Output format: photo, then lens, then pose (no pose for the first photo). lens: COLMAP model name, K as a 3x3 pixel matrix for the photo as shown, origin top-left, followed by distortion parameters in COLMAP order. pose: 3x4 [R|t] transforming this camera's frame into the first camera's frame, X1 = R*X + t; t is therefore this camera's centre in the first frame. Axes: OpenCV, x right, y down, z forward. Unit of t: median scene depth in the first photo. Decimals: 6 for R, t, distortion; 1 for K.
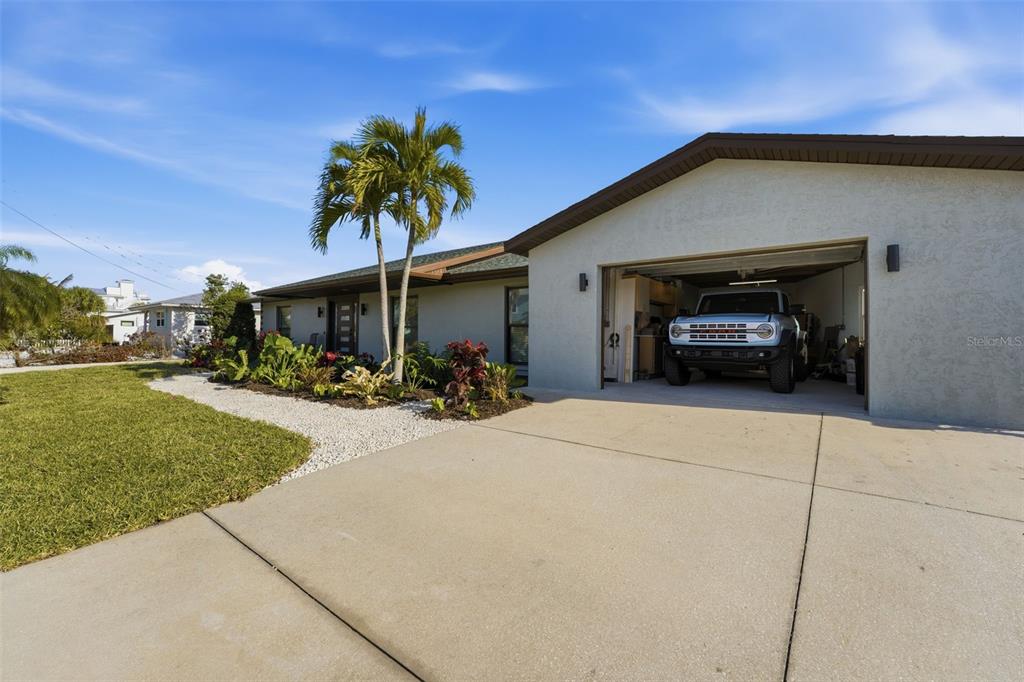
lens RADIAL K [[366.6, 0, 512.0], [0, 366.6, 341.0], [0, 0, 1]] dist [-0.032113, 0.000016]
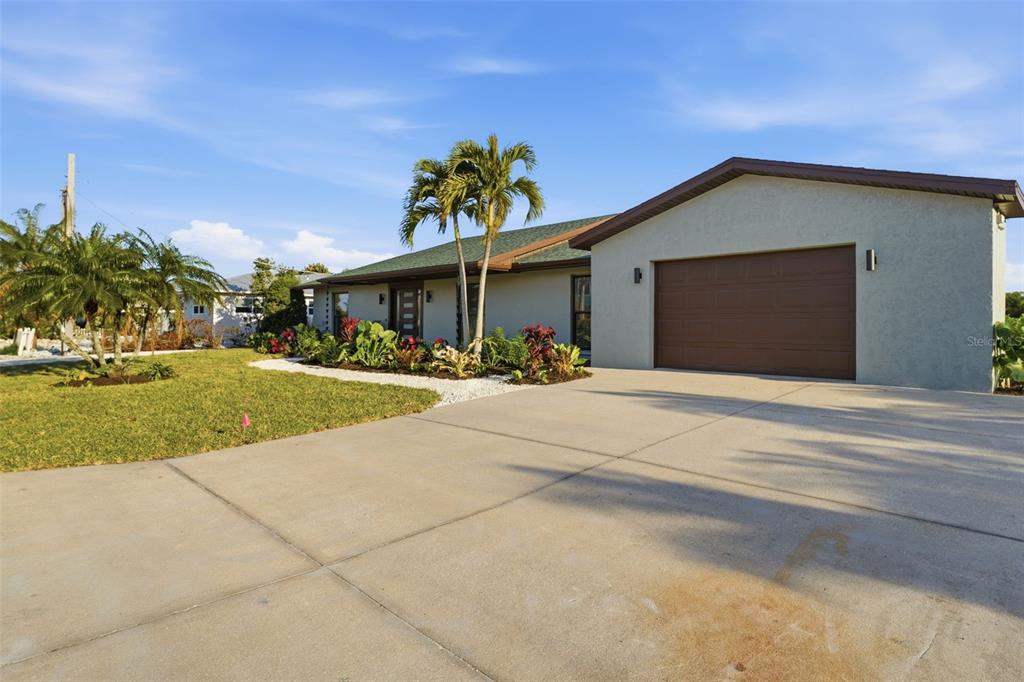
lens RADIAL K [[504.5, 0, 512.6], [0, 504.5, 324.9], [0, 0, 1]] dist [-0.000828, -0.000001]
pose [[0.989551, -0.001935, -0.144171, 0.033772], [0.000139, 0.999922, -0.012471, 0.015812], [0.144184, 0.012320, 0.989474, -0.641628]]
